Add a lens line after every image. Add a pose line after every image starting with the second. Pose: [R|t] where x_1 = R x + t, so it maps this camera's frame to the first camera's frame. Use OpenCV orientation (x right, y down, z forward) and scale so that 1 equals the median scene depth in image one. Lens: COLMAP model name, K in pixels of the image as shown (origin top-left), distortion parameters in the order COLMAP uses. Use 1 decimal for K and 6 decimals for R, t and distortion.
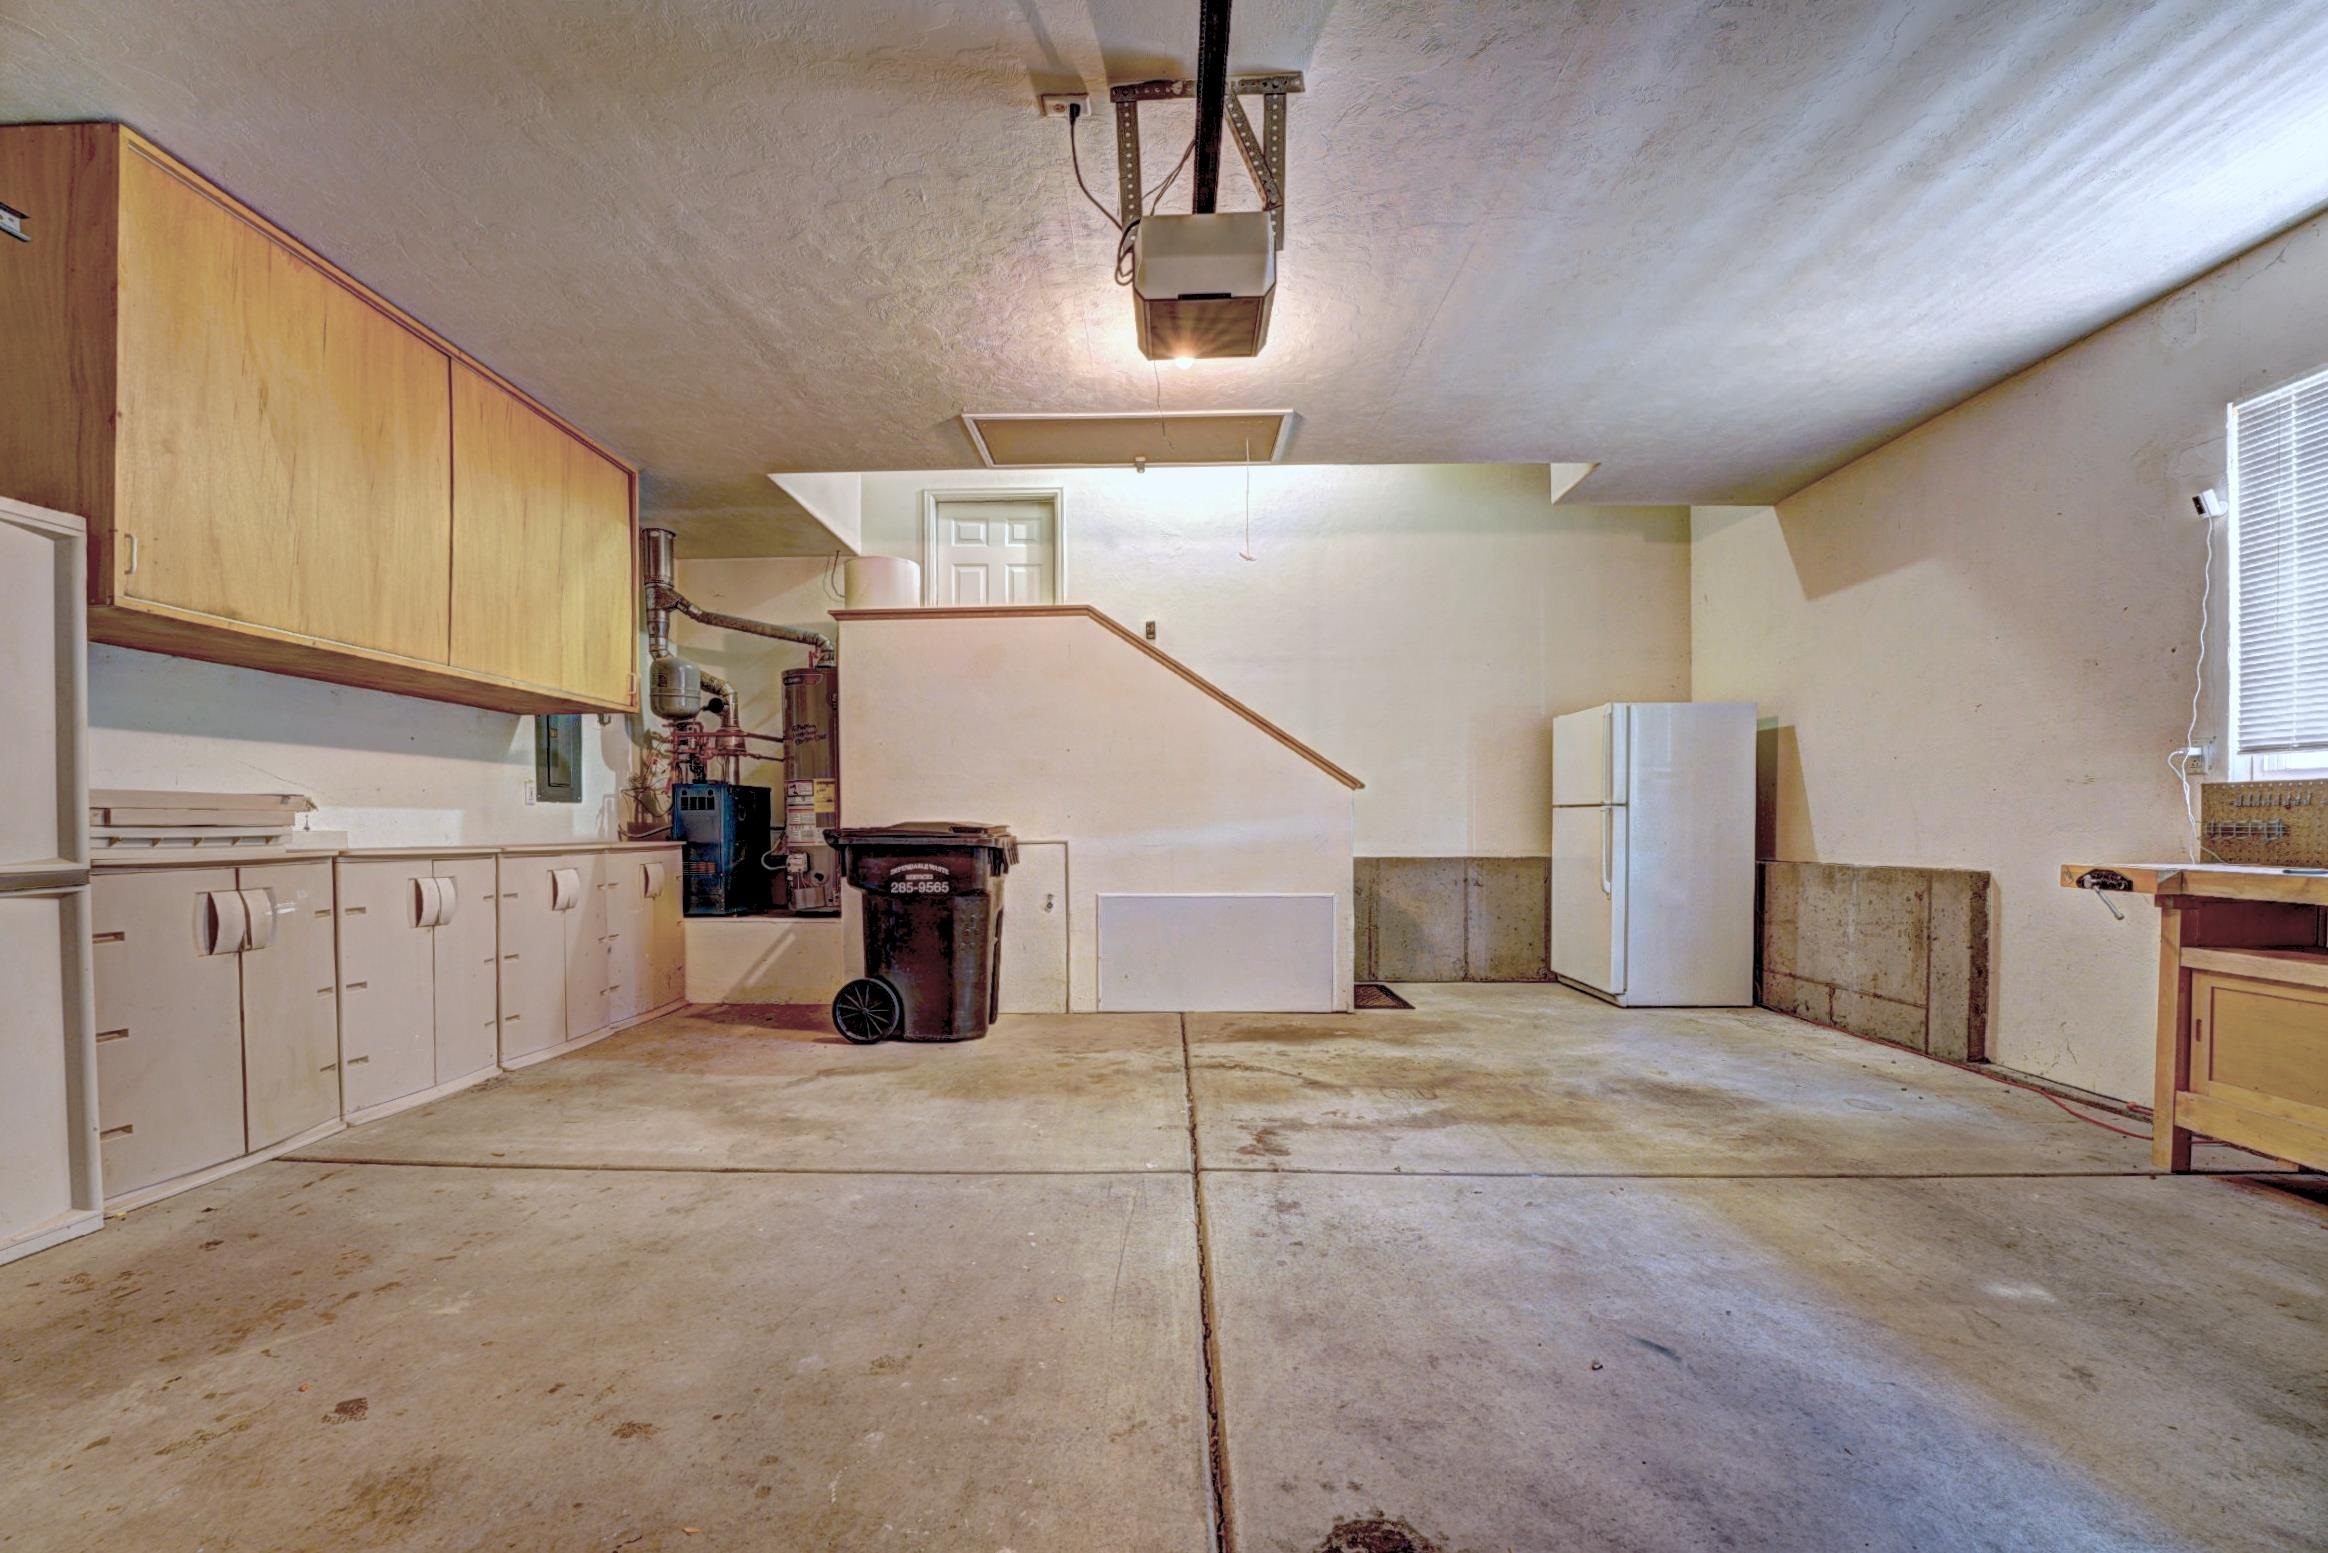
lens RADIAL K [[922.4, 0, 1155.6], [0, 922.4, 837.5], [0, 0, 1]] dist [-0.001183, -0.000270]
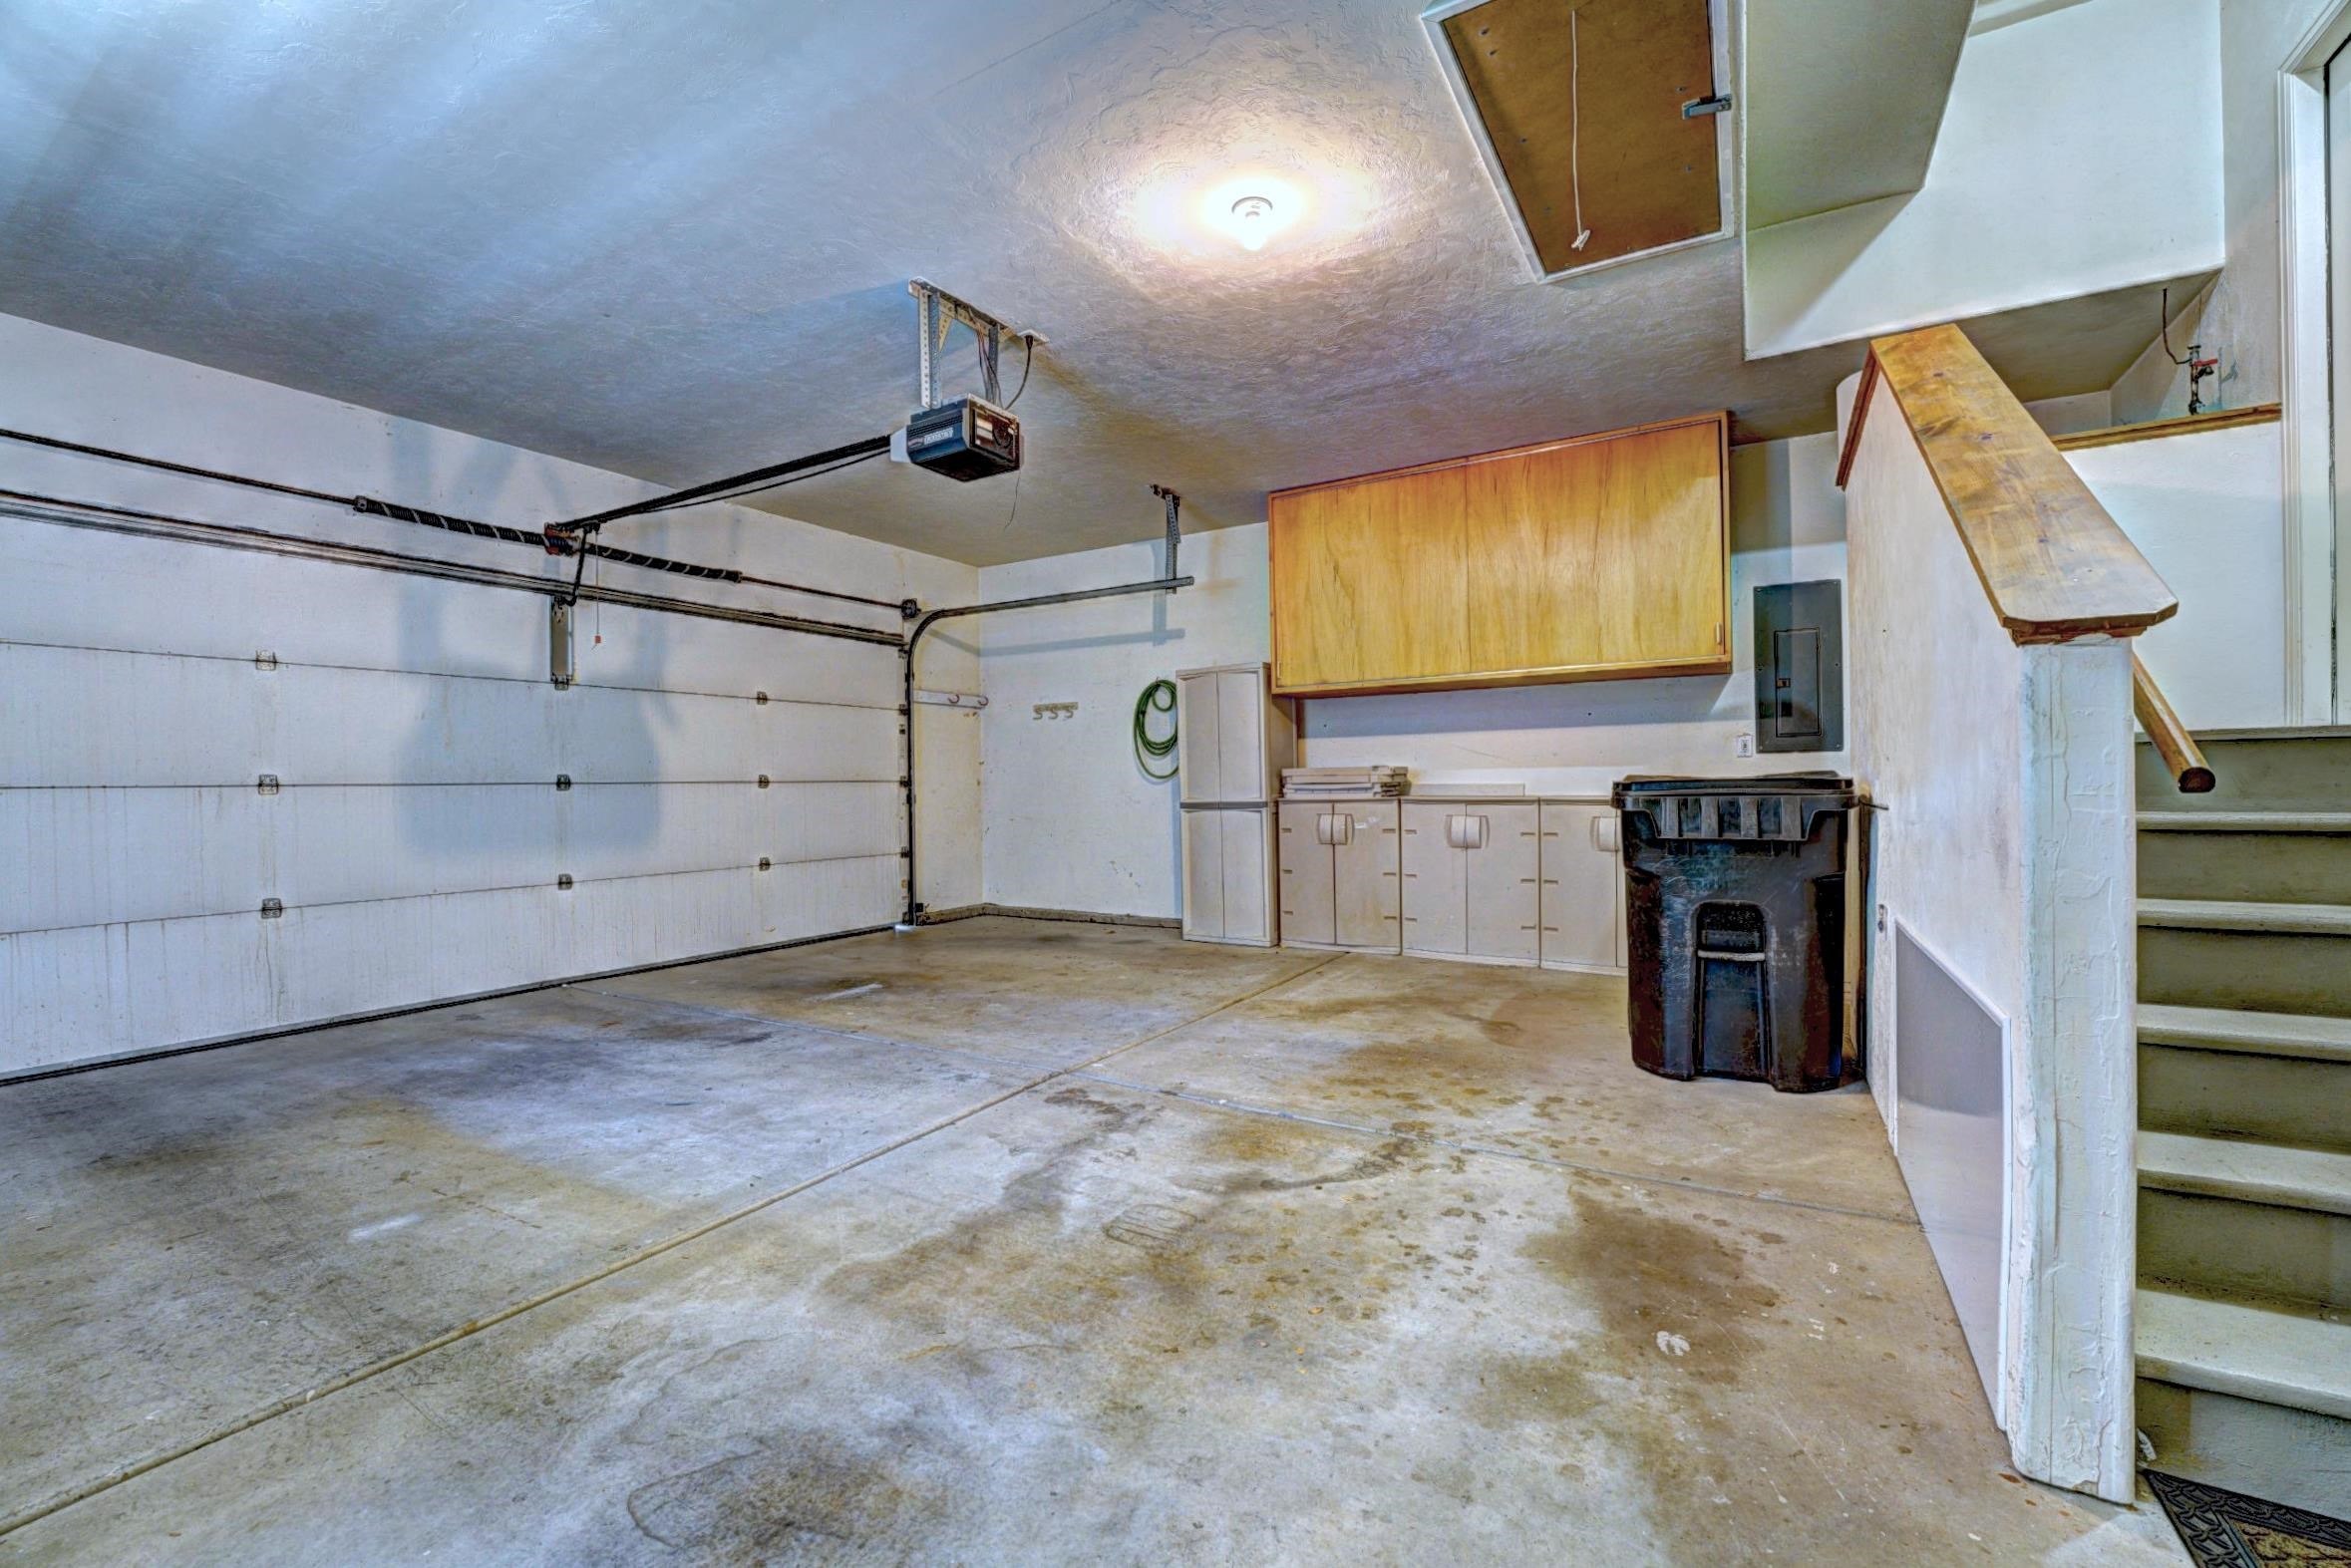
lens RADIAL K [[979.1, 0, 1168.7], [0, 979.1, 794.1], [0, 0, 1]] dist [-0.029282, 0.000069]
pose [[-0.492861, 0.011973, -0.870026, 0.857993], [0.001098, 0.999913, 0.013138, -0.013499], [0.870107, 0.005520, -0.492831, 1.386565]]
